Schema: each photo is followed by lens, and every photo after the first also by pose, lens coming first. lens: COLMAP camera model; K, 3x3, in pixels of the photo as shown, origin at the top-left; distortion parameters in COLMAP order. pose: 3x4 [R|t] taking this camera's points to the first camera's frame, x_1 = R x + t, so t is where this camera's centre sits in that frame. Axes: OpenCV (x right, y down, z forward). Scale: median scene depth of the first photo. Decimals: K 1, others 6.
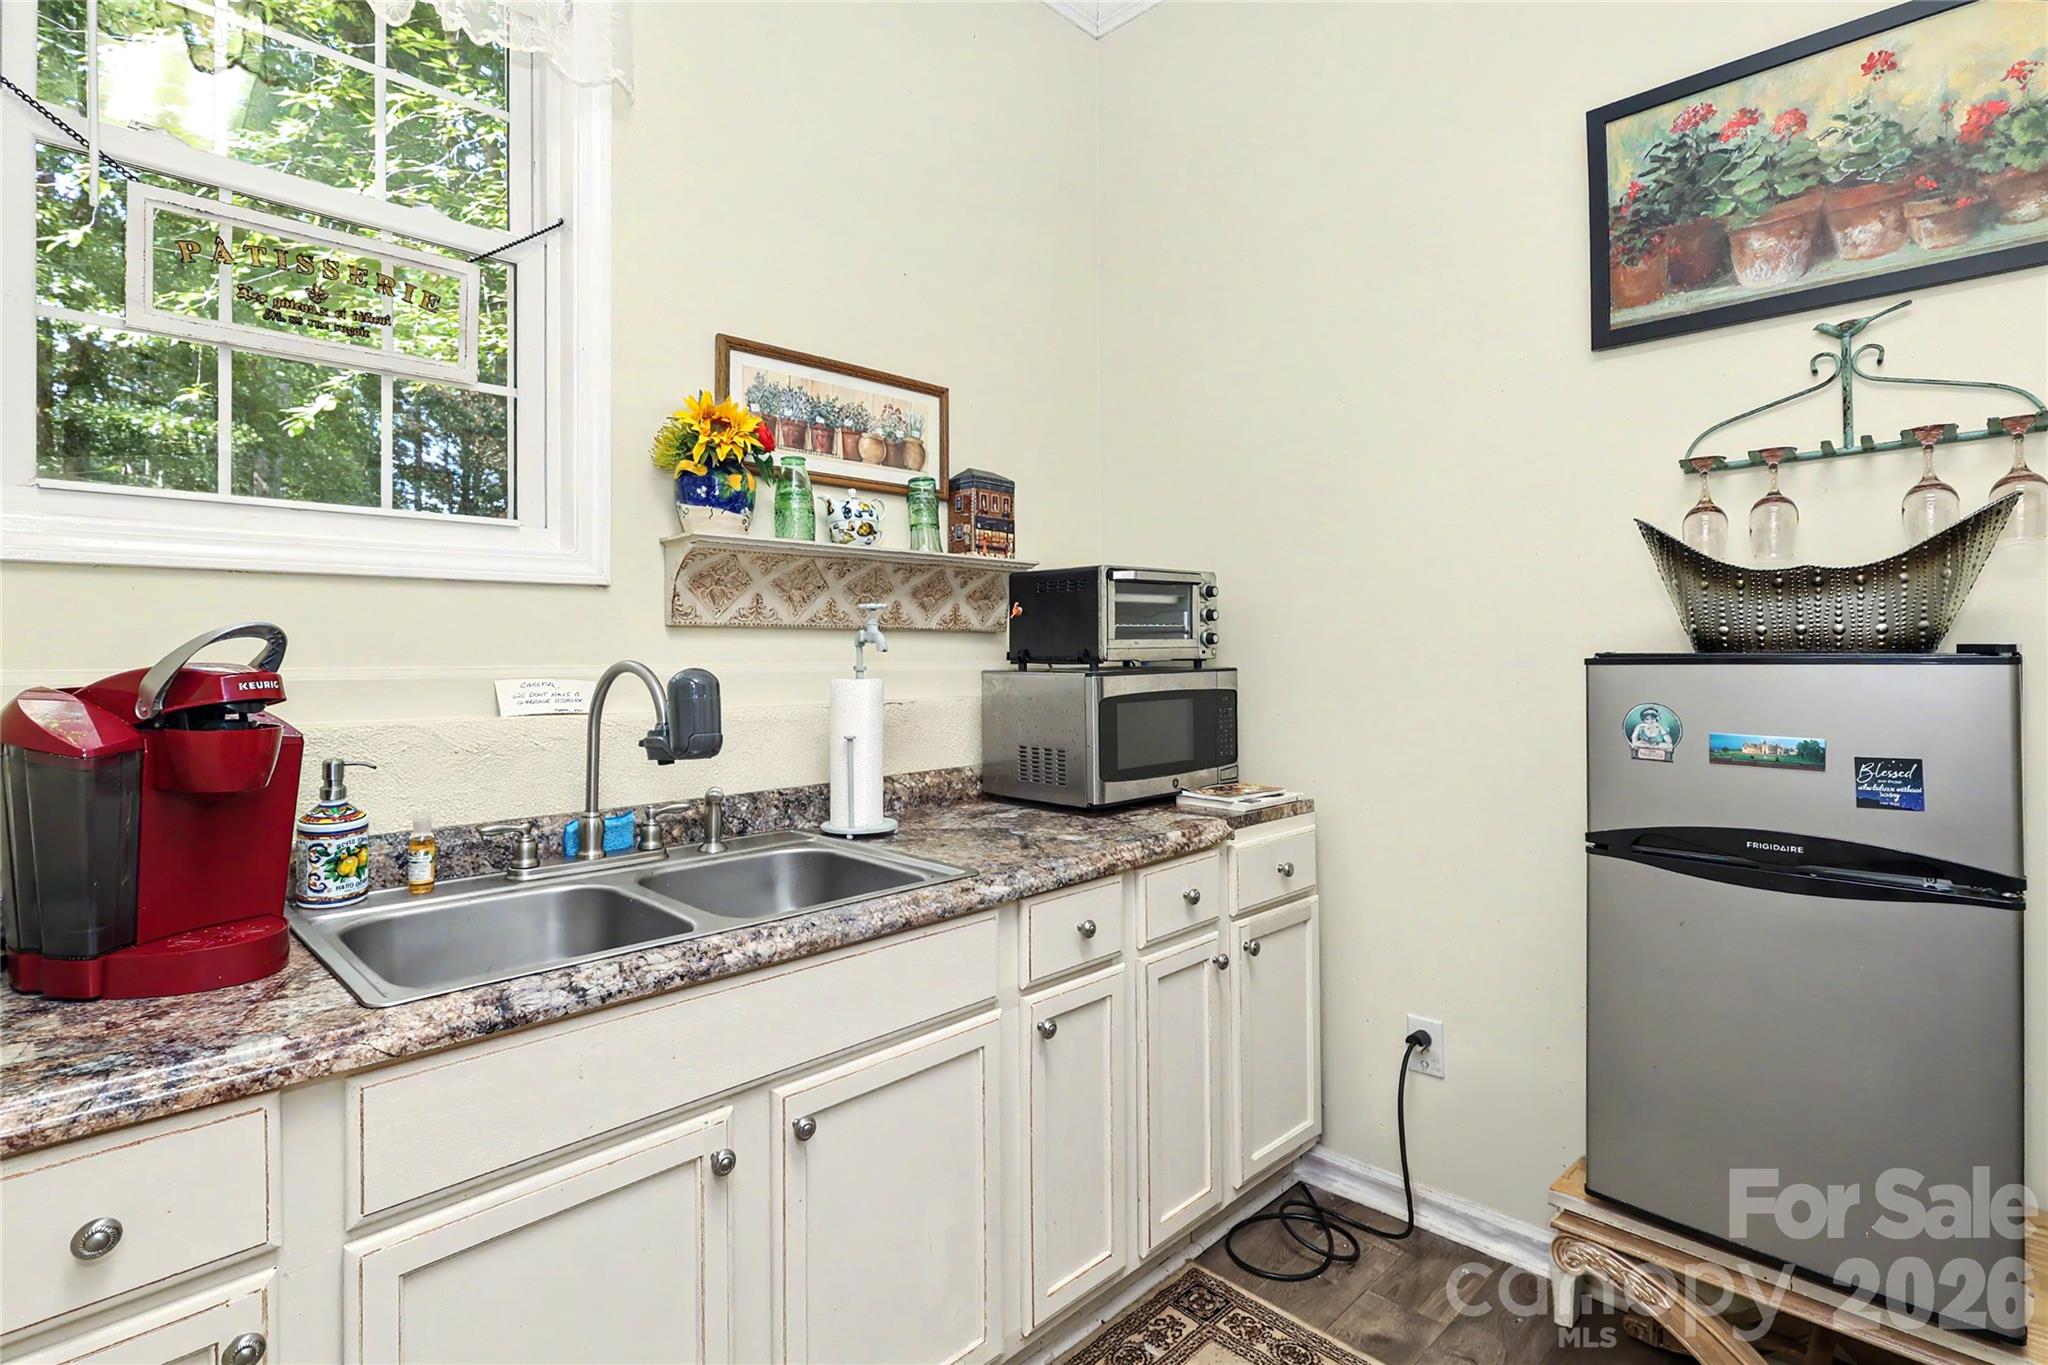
lens RADIAL K [[1002.3, 0, 1024.6], [0, 1002.3, 646.5], [0, 0, 1]] dist [-0.000671, -0.000225]
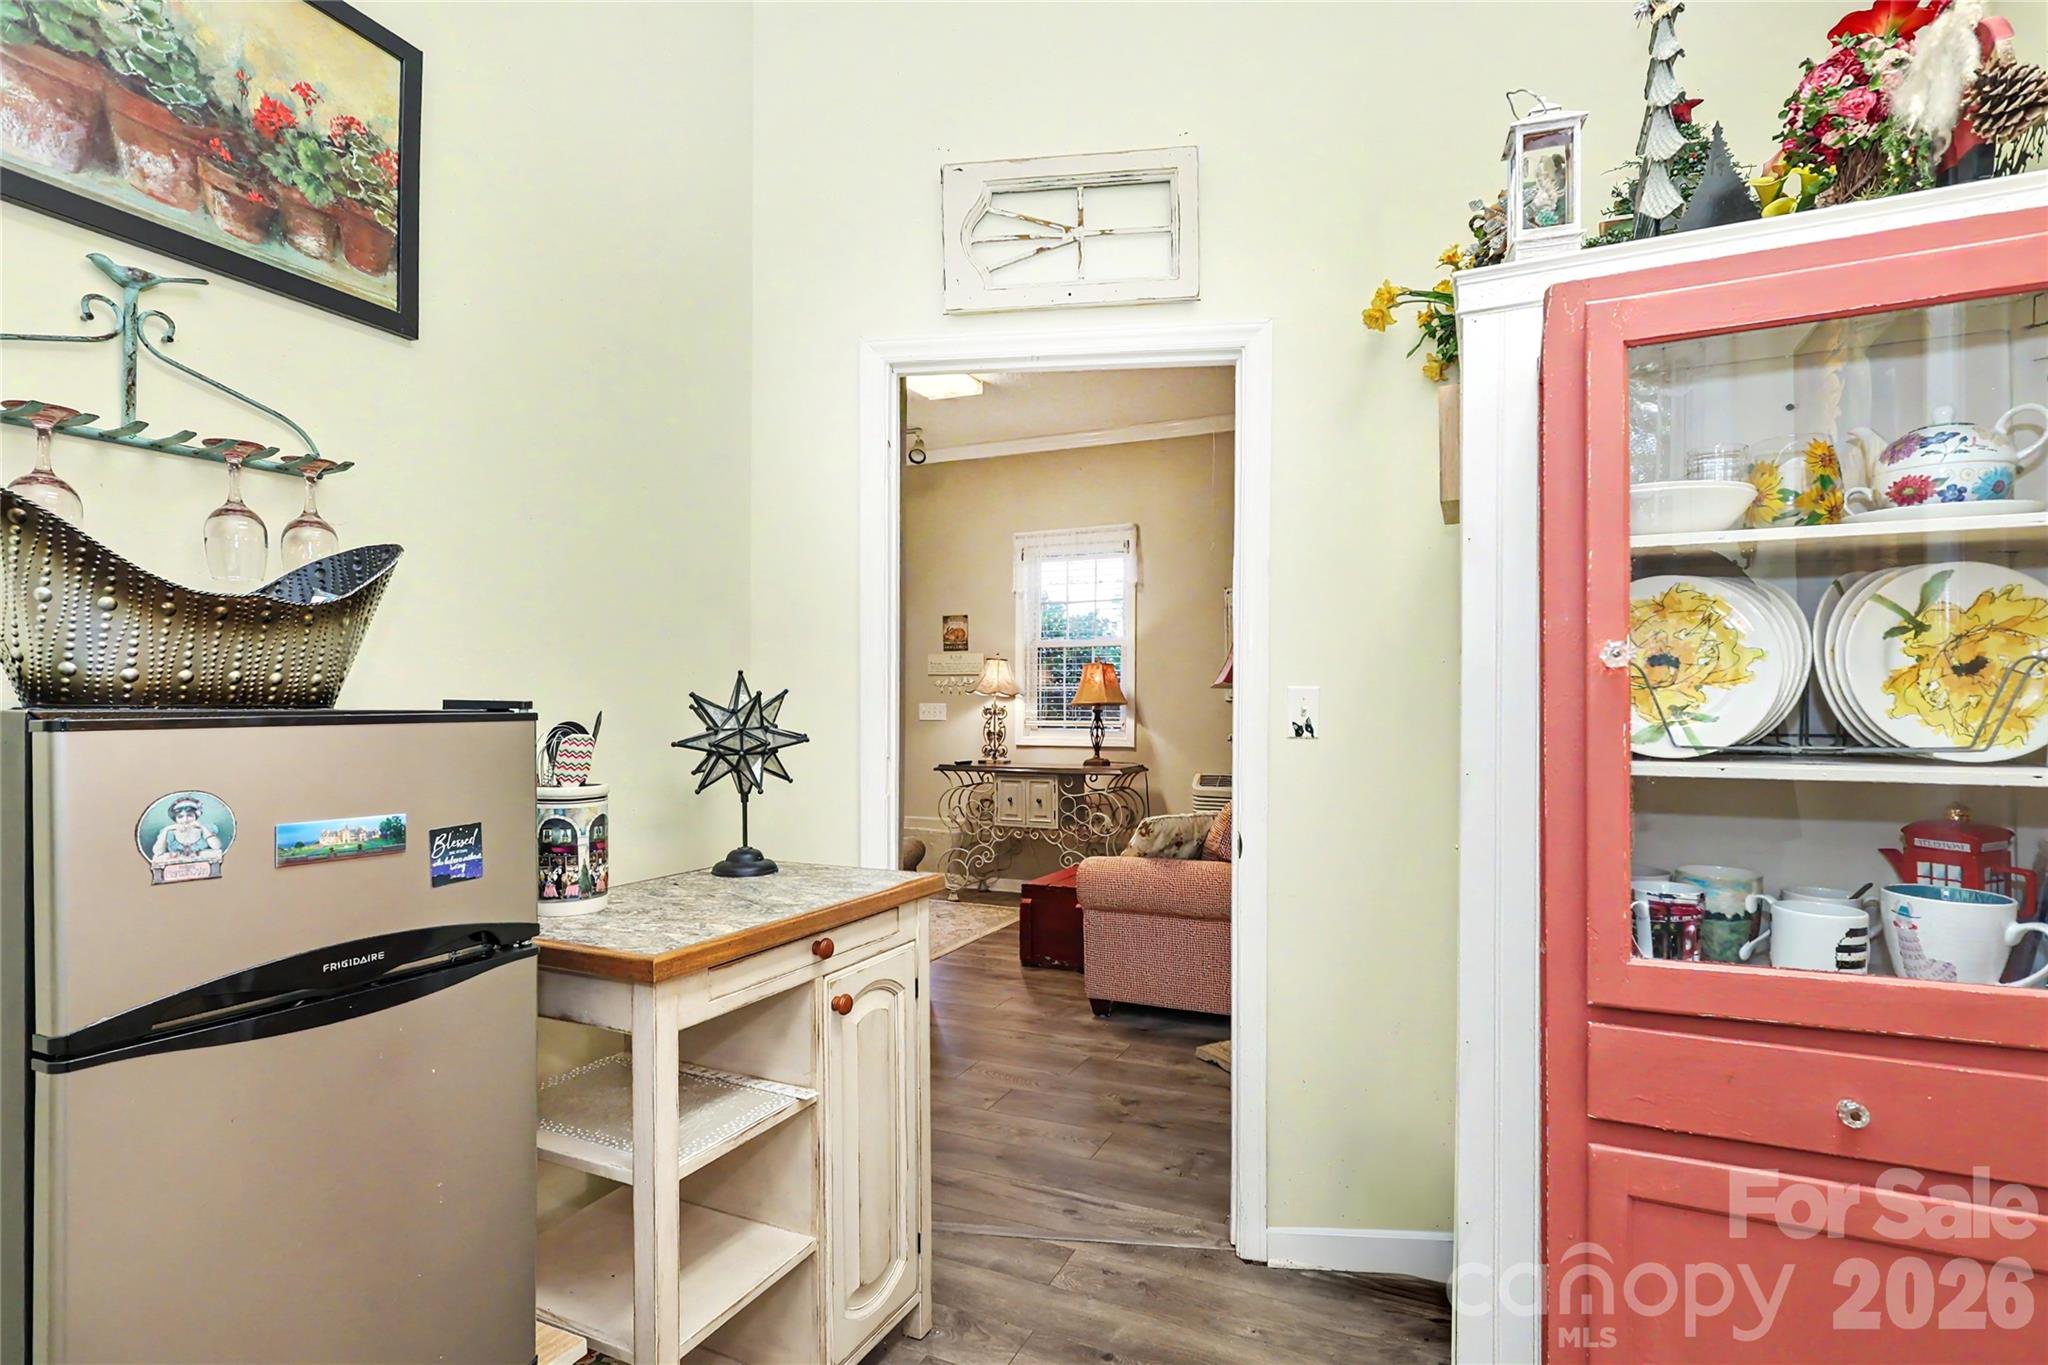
lens RADIAL K [[1003.0, 0, 1022.9], [0, 1003.0, 706.0], [0, 0, 1]] dist [0.002283, 0.000760]
pose [[-0.342515, -0.003314, 0.939506, -0.141325], [-0.011625, 0.999932, -0.000710, -0.001787], [-0.939440, -0.011165, -0.342530, 0.717827]]
